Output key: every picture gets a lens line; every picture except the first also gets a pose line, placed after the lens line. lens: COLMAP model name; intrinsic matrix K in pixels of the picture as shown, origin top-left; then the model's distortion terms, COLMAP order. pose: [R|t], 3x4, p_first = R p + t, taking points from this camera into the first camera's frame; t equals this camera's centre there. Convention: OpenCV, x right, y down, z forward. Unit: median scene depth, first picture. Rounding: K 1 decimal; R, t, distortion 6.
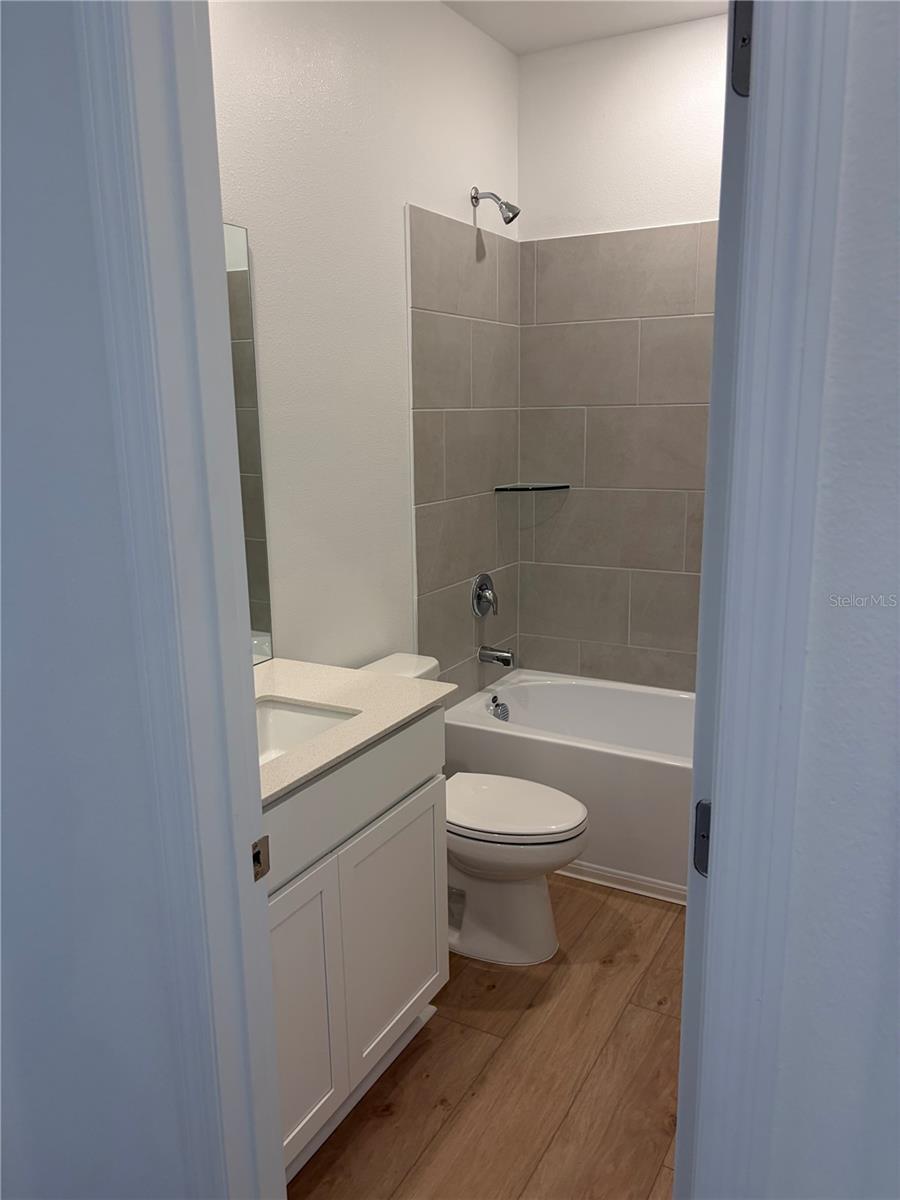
lens RADIAL K [[906.1, 0, 450.0], [0, 906.1, 600.0], [0, 0, 1]] dist [0.057822, -0.066258]
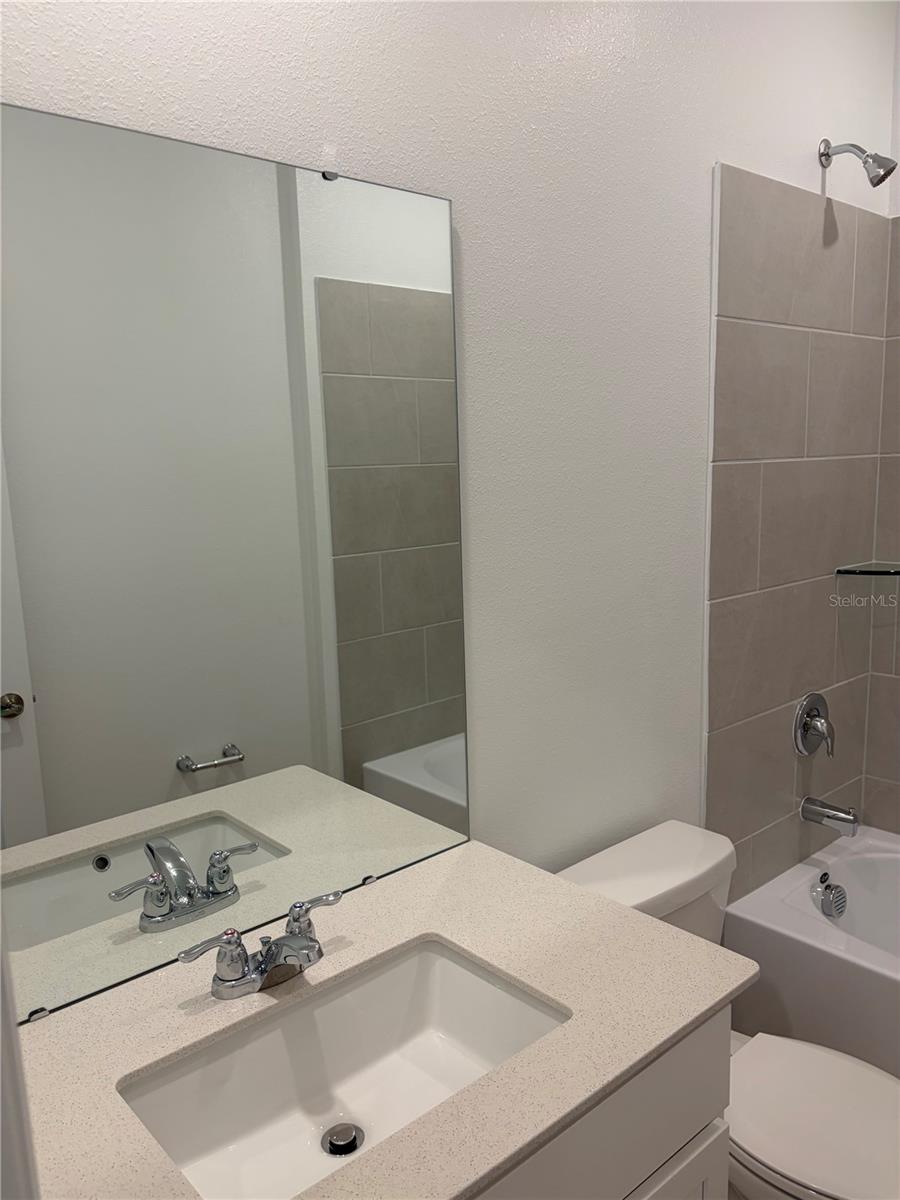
lens RADIAL K [[906.1, 0, 450.0], [0, 906.1, 600.0], [0, 0, 1]] dist [0.057822, -0.066258]
pose [[0.942131, 0.040917, -0.332739, 0.004989], [-0.055685, 0.997836, -0.034964, -0.067129], [0.330589, 0.051470, 0.942370, 0.274756]]
